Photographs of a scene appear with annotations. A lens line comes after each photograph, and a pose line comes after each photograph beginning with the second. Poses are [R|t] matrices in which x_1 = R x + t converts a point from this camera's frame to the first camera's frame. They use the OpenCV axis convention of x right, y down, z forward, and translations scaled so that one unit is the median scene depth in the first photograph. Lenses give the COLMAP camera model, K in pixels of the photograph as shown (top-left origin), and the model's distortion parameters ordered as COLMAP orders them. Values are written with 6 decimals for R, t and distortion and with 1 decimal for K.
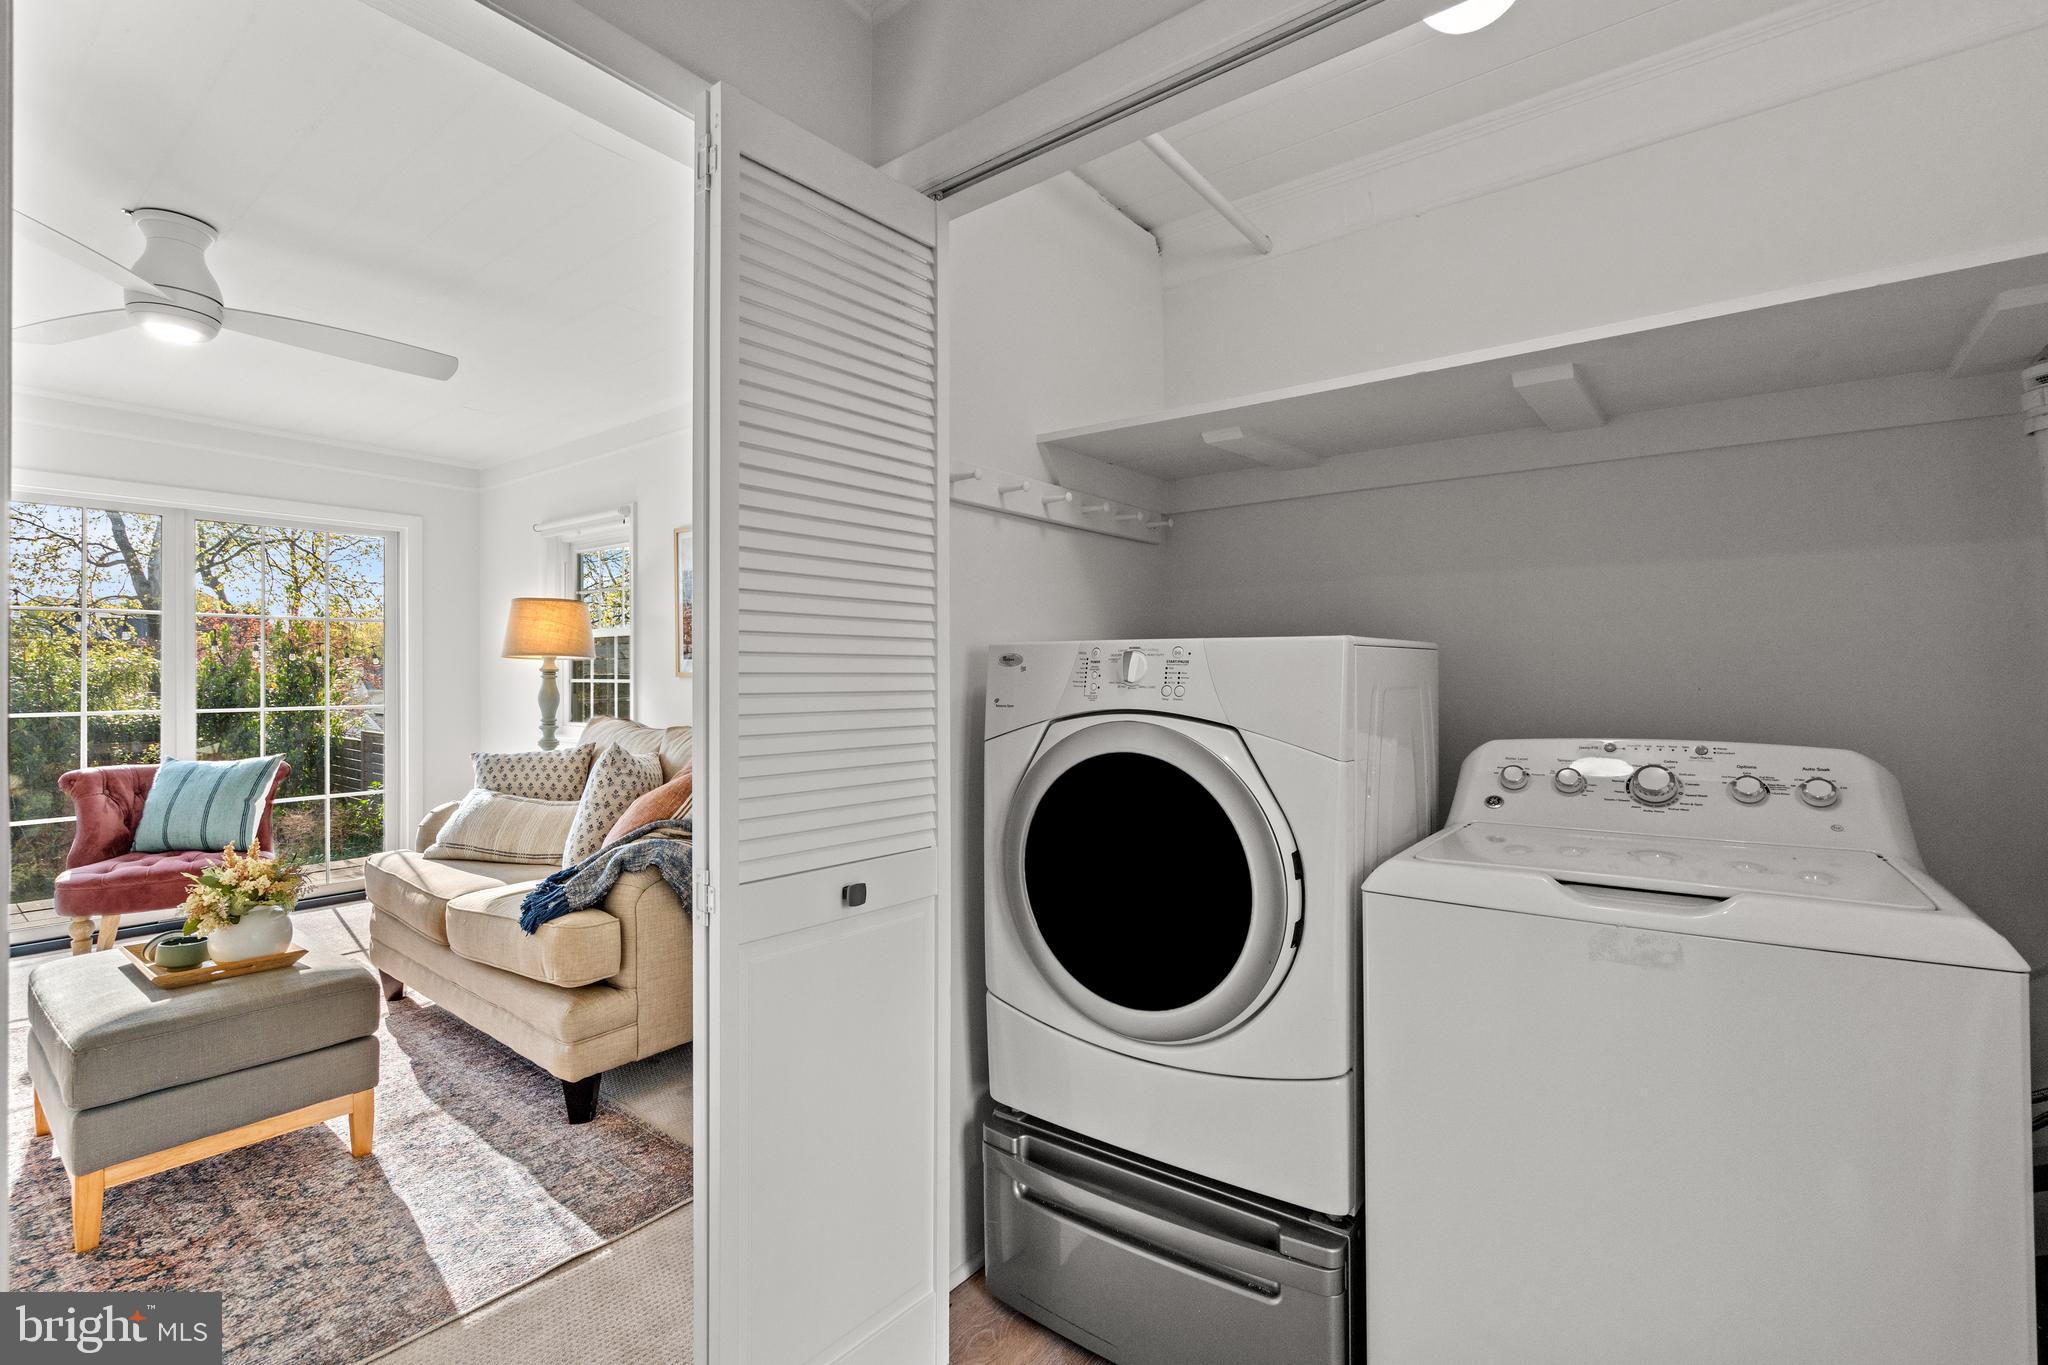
lens RADIAL K [[939.9, 0, 1027.7], [0, 939.9, 670.7], [0, 0, 1]] dist [-0.000544, 0.000105]
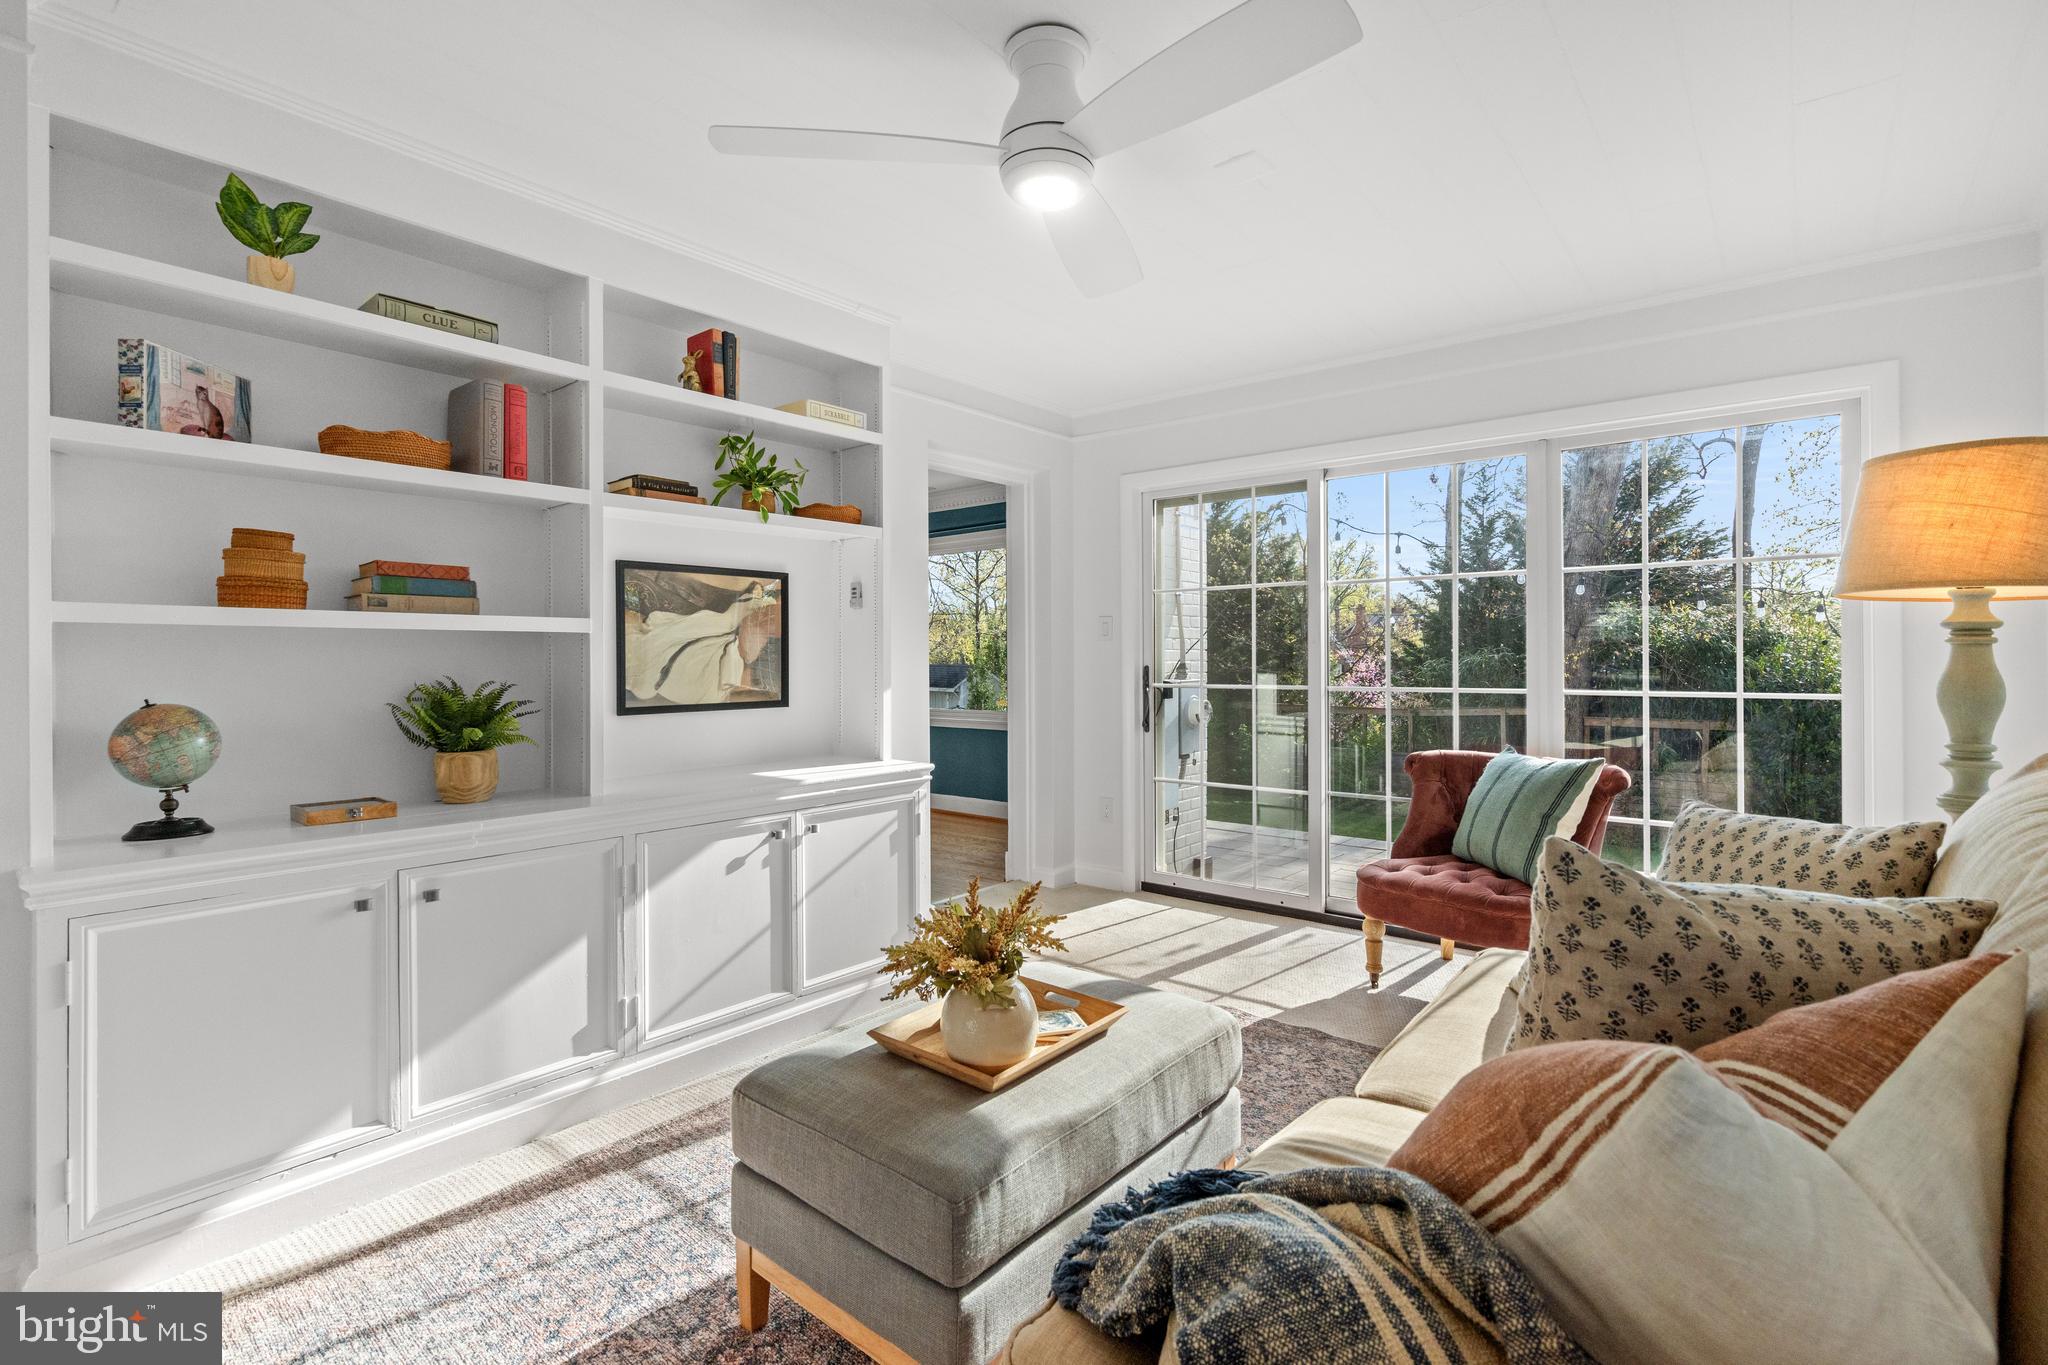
lens RADIAL K [[920.6, 0, 976.0], [0, 920.6, 653.9], [0, 0, 1]] dist [-0.000550, -0.000013]
pose [[-0.038934, -0.001782, -0.999240, -0.103550], [-0.002472, 0.999996, -0.001687, 0.015094], [0.999239, 0.002404, -0.038939, 0.615697]]
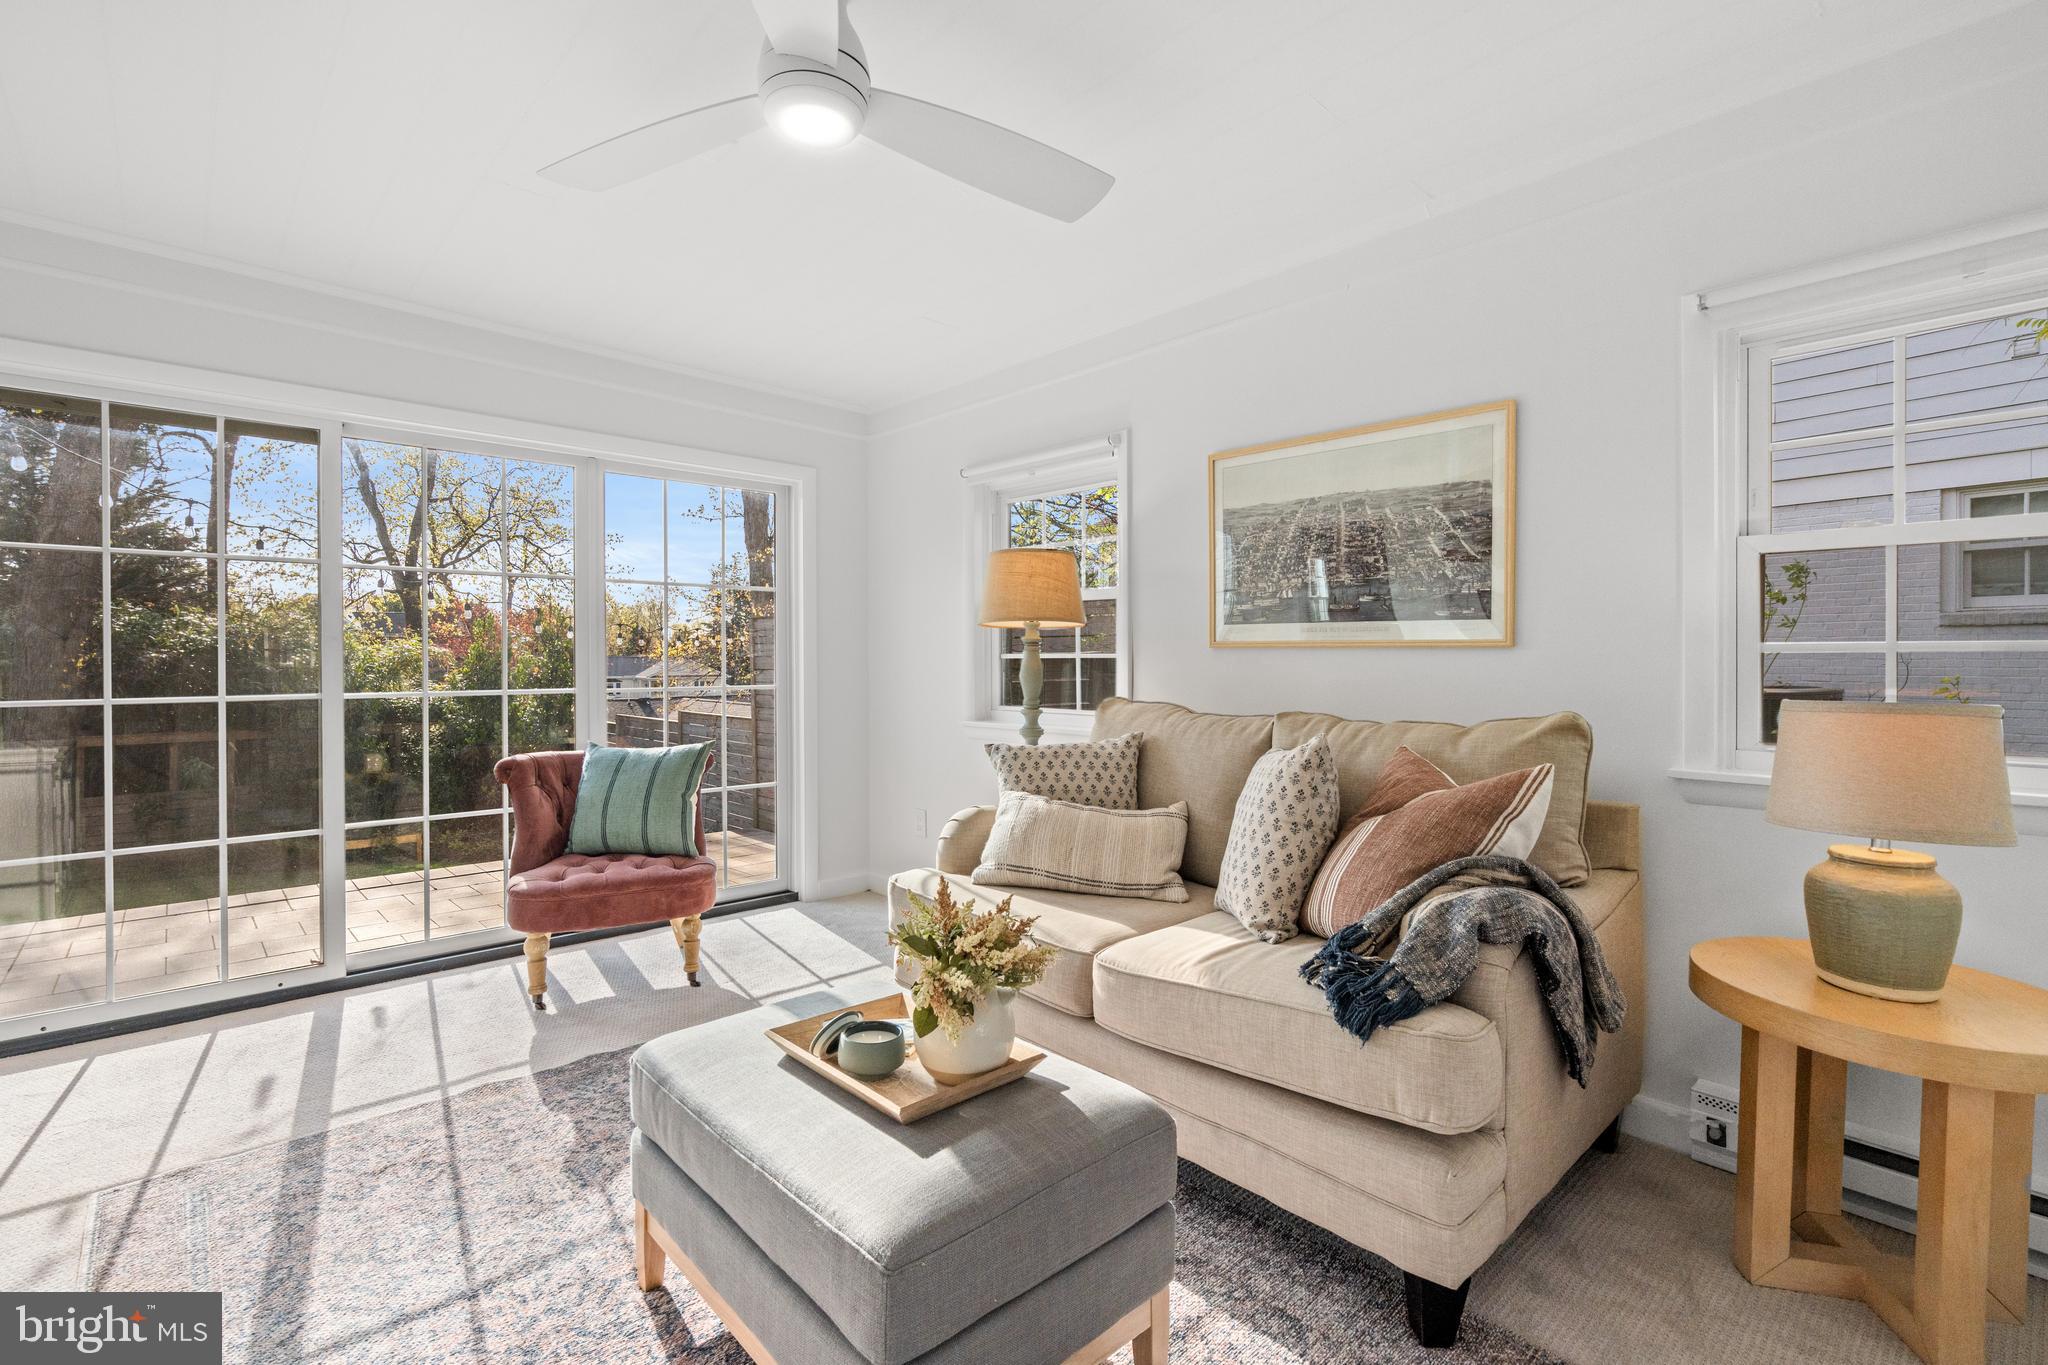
lens RADIAL K [[930.5, 0, 1020.4], [0, 930.5, 674.2], [0, 0, 1]] dist [-0.004061, -0.000077]
pose [[0.988832, 0.003046, -0.149002, -0.425619], [-0.000999, 0.999904, 0.013808, 0.018121], [0.149029, -0.013505, 0.988741, 0.230012]]
